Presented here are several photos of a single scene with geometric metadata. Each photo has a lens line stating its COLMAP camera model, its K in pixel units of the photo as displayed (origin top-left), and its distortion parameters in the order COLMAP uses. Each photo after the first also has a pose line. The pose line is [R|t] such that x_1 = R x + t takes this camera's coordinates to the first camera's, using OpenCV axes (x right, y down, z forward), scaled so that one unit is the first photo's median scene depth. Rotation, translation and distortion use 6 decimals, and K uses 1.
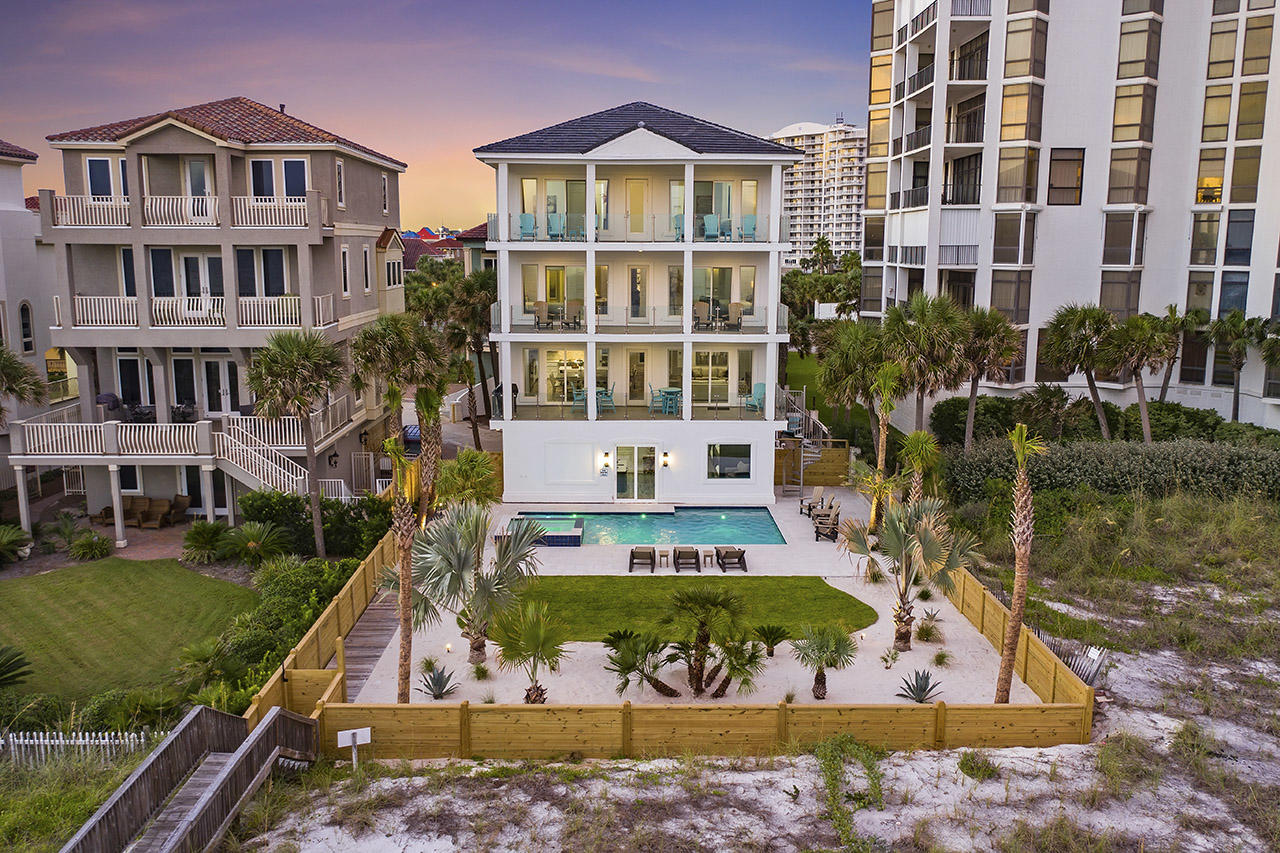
lens RADIAL K [[1012.6, 0, 642.0], [0, 1012.6, 417.3], [0, 0, 1]] dist [-0.010332, -0.008958]
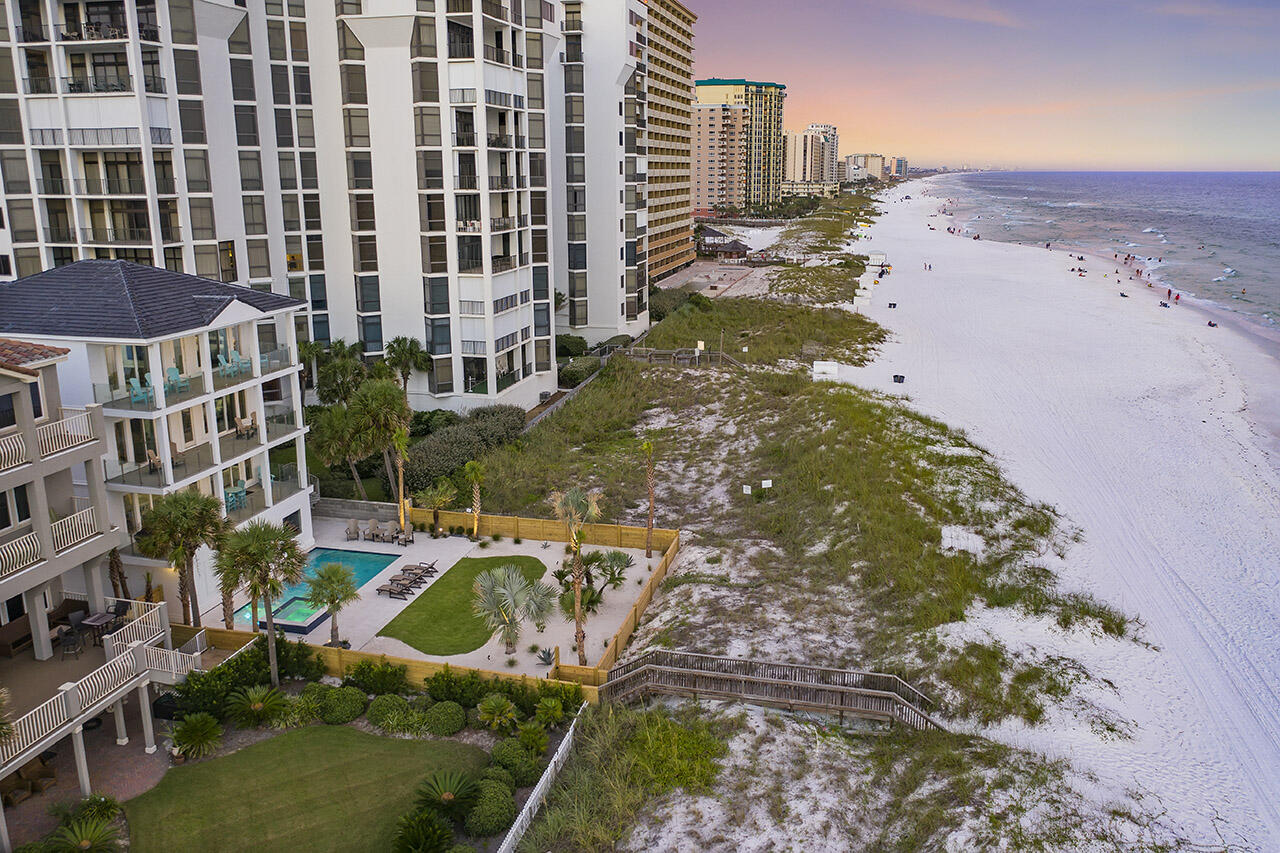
lens RADIAL K [[1012.6, 0, 642.0], [0, 1012.6, 417.3], [0, 0, 1]] dist [-0.010332, -0.008958]
pose [[0.250499, -0.234963, 0.939171, -1.028862], [0.163693, 0.966413, 0.198118, -0.287740], [-0.954178, 0.104107, 0.280547, 0.150638]]
